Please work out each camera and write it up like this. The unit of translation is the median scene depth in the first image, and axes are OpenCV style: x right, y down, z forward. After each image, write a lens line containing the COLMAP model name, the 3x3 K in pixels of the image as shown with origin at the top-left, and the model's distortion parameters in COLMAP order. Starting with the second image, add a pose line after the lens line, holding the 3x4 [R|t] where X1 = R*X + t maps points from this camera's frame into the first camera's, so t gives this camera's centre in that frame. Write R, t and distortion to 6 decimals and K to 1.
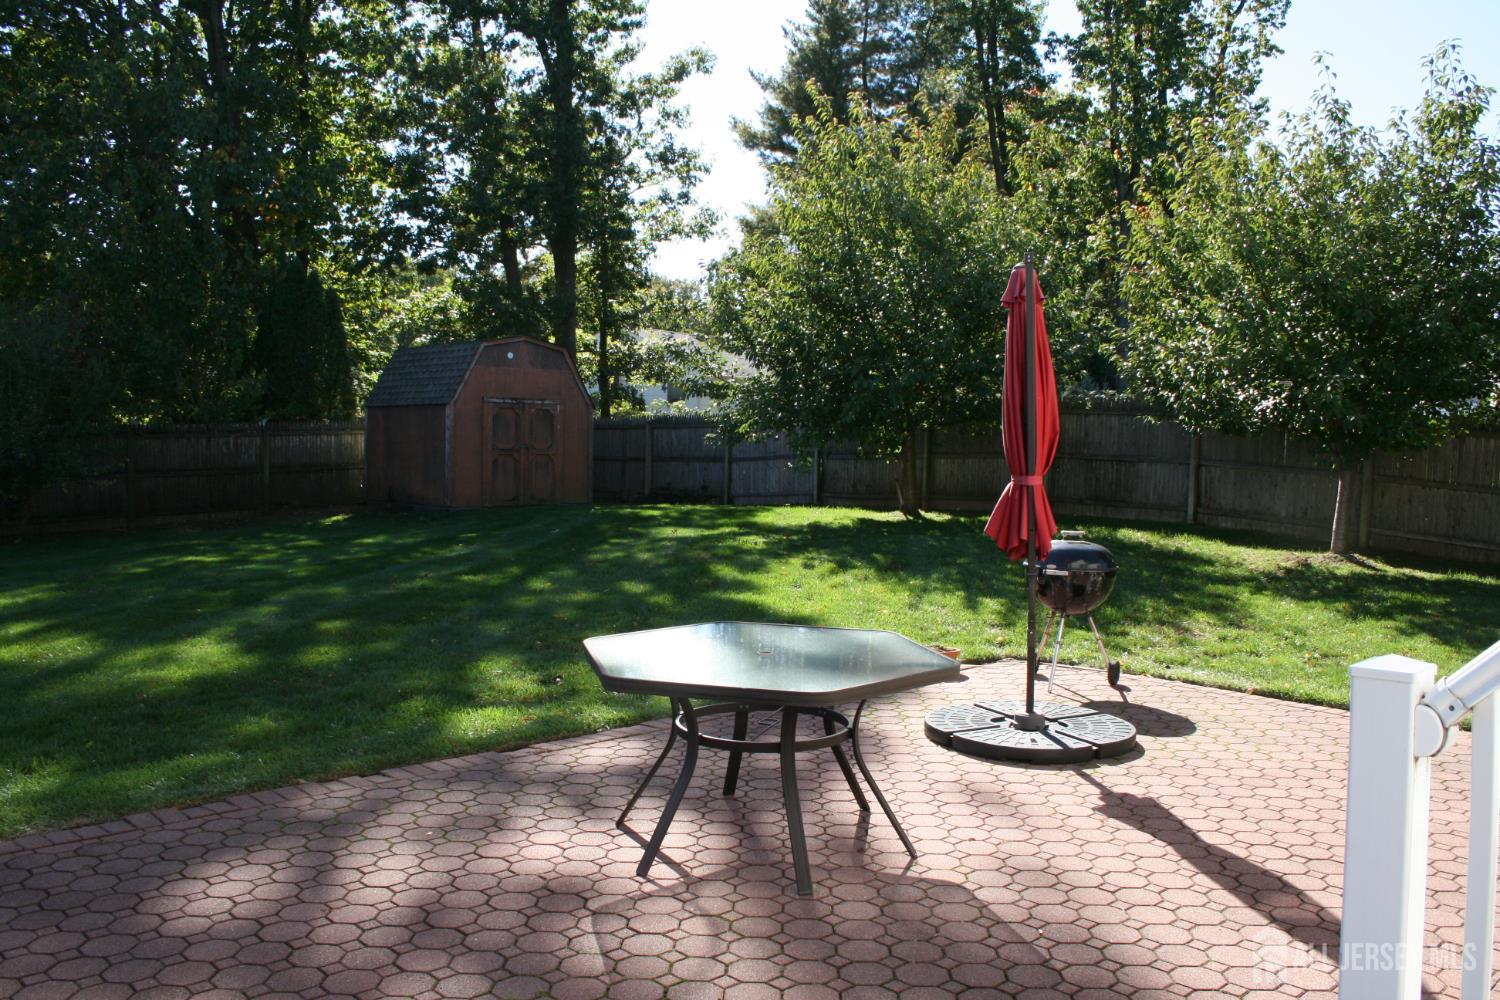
lens RADIAL K [[1246.9, 0, 752.0], [0, 1246.9, 533.1], [0, 0, 1]] dist [-0.162701, 0.133485]
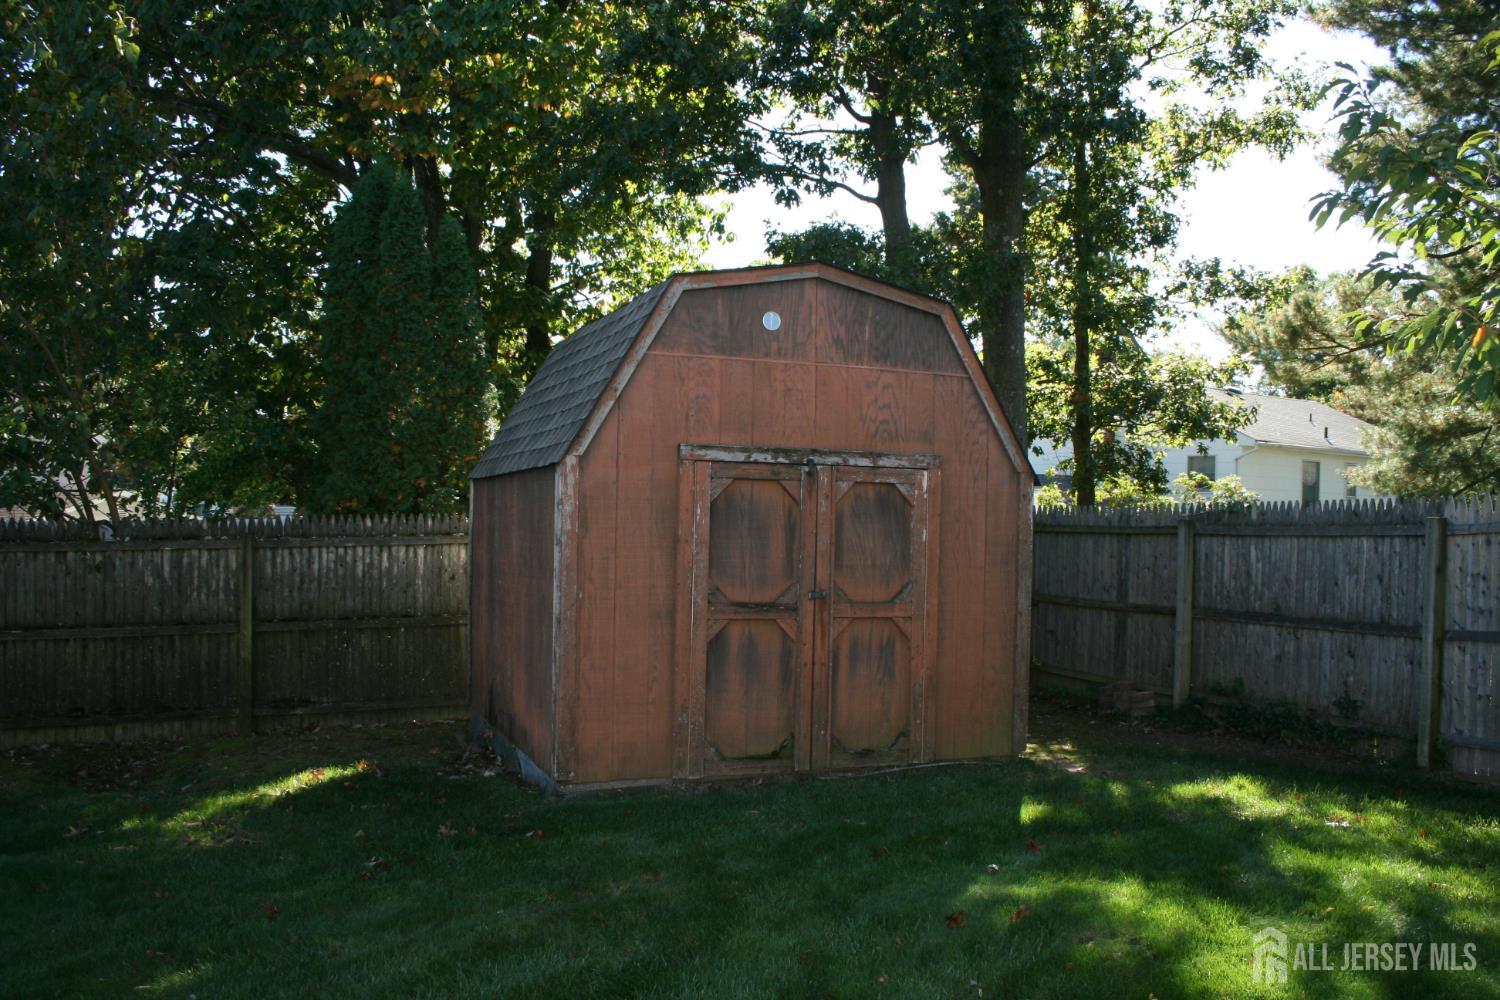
lens RADIAL K [[1246.9, 0, 752.0], [0, 1246.9, 533.1], [0, 0, 1]] dist [-0.162701, 0.133485]
pose [[0.923440, 0.005981, -0.383695, -0.068756], [-0.033463, 0.997325, -0.064991, -0.061826], [0.382280, 0.072855, 0.921170, 0.658795]]
